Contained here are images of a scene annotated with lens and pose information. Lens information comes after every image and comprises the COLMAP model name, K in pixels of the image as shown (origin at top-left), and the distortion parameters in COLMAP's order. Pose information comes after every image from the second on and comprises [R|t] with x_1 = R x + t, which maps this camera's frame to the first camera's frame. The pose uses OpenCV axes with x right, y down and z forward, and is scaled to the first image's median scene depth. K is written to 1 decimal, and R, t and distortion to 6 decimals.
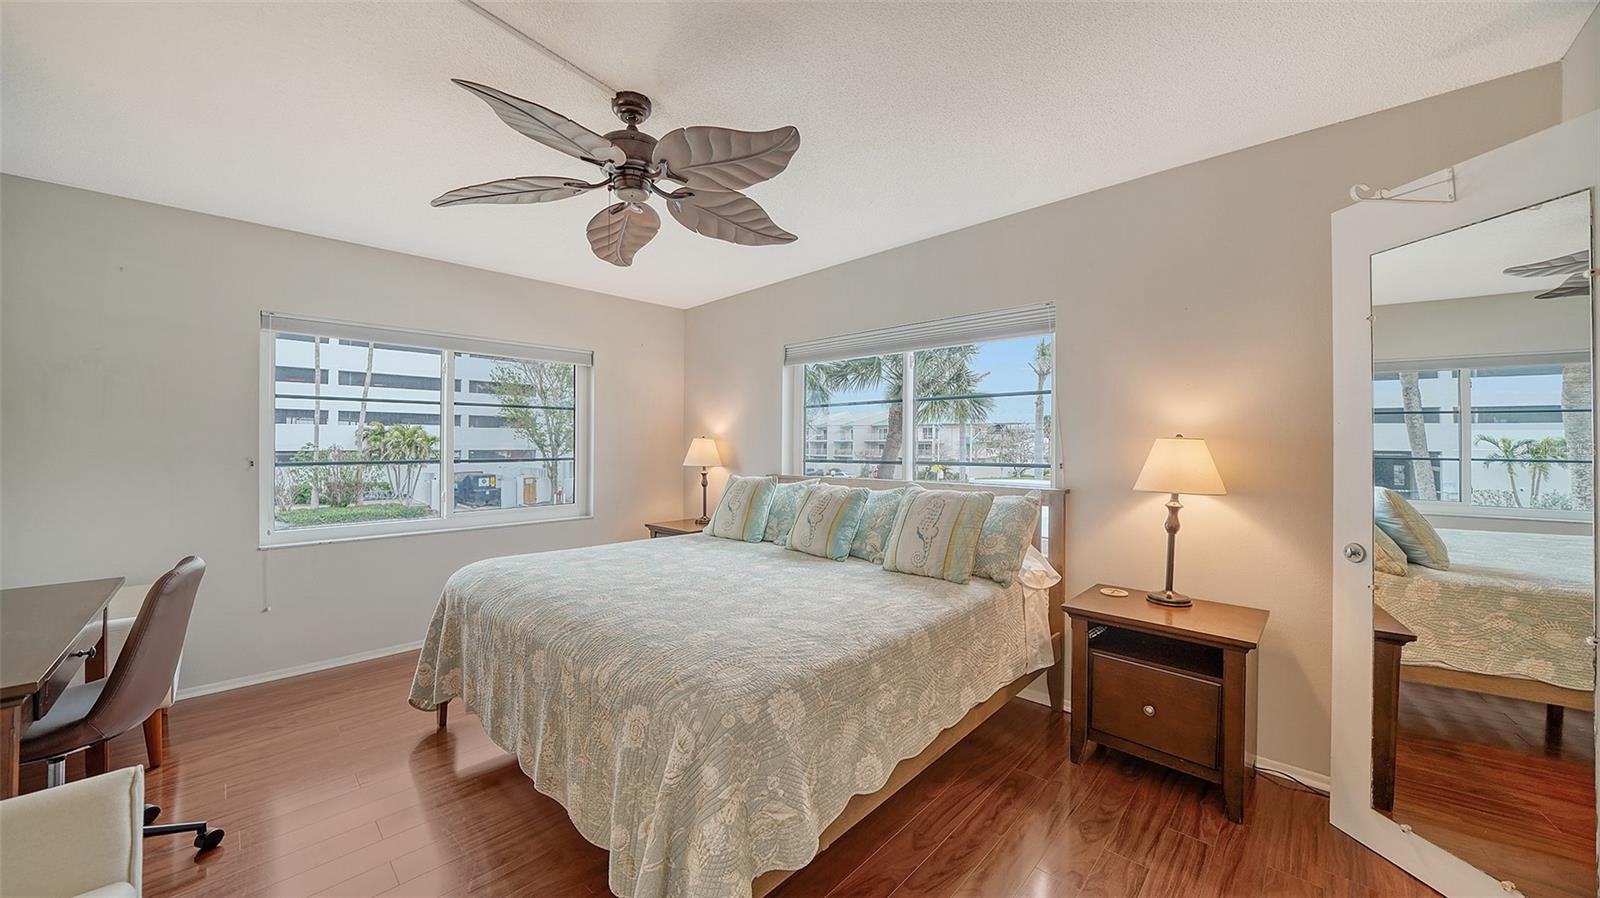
lens RADIAL K [[562.4, 0, 796.9], [0, 562.4, 446.2], [0, 0, 1]] dist [-0.020316, 0.002691]
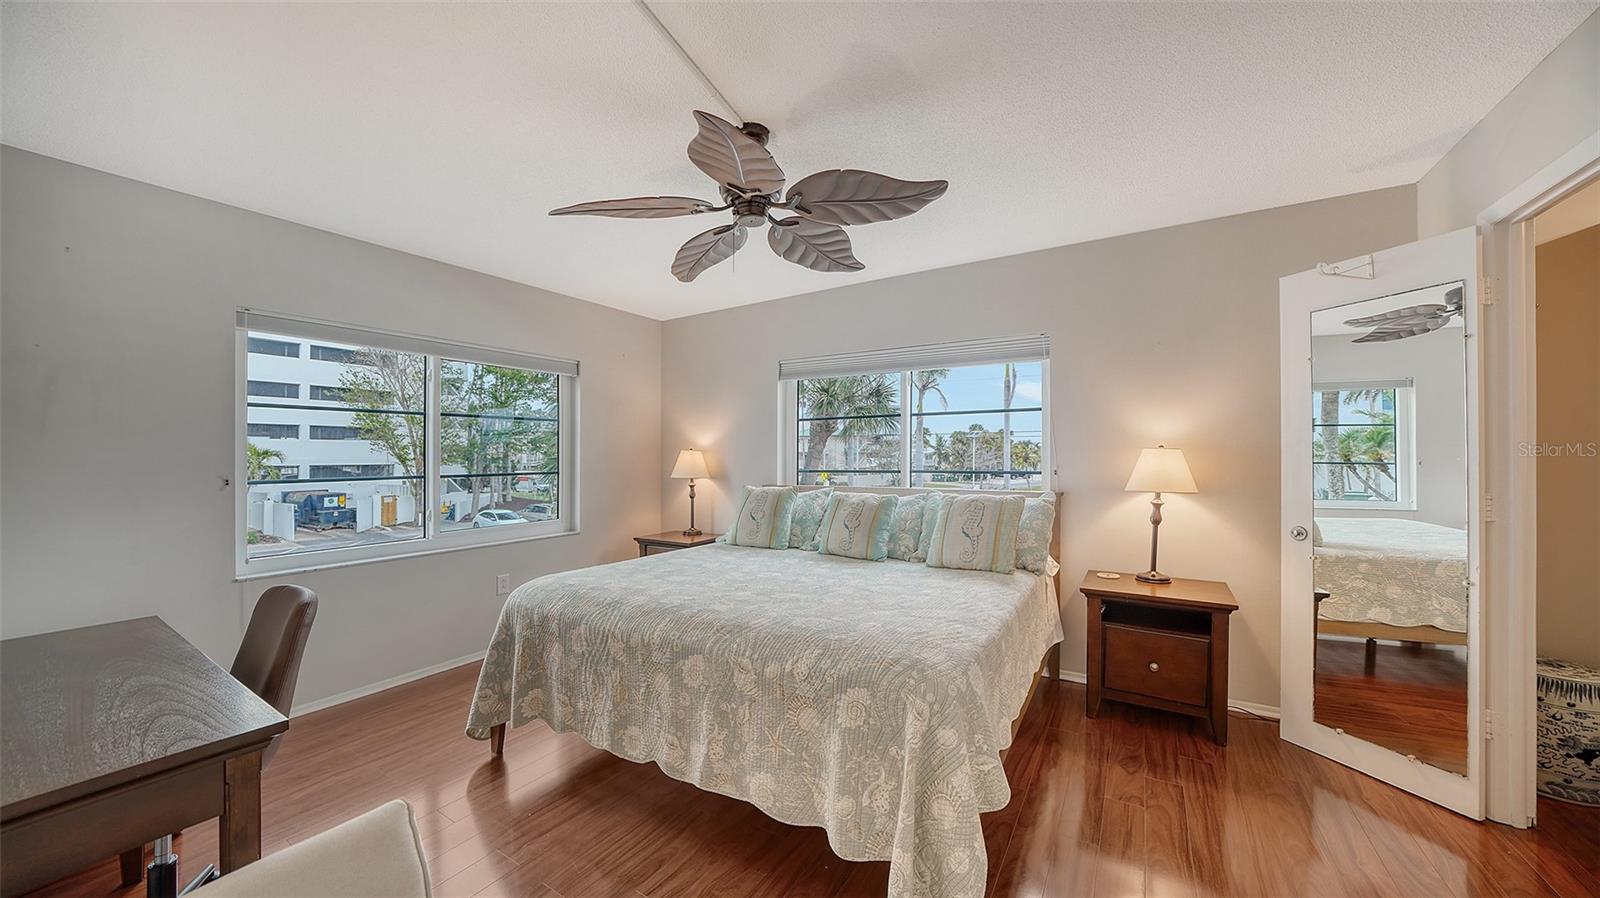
lens RADIAL K [[562.4, 0, 794.1], [0, 562.4, 458.7], [0, 0, 1]] dist [-0.020316, 0.002691]
pose [[0.977193, -0.008566, 0.212179, -0.375832], [0.008101, 0.999963, 0.003060, -0.001657], [-0.212198, -0.001271, 0.977226, -0.043740]]
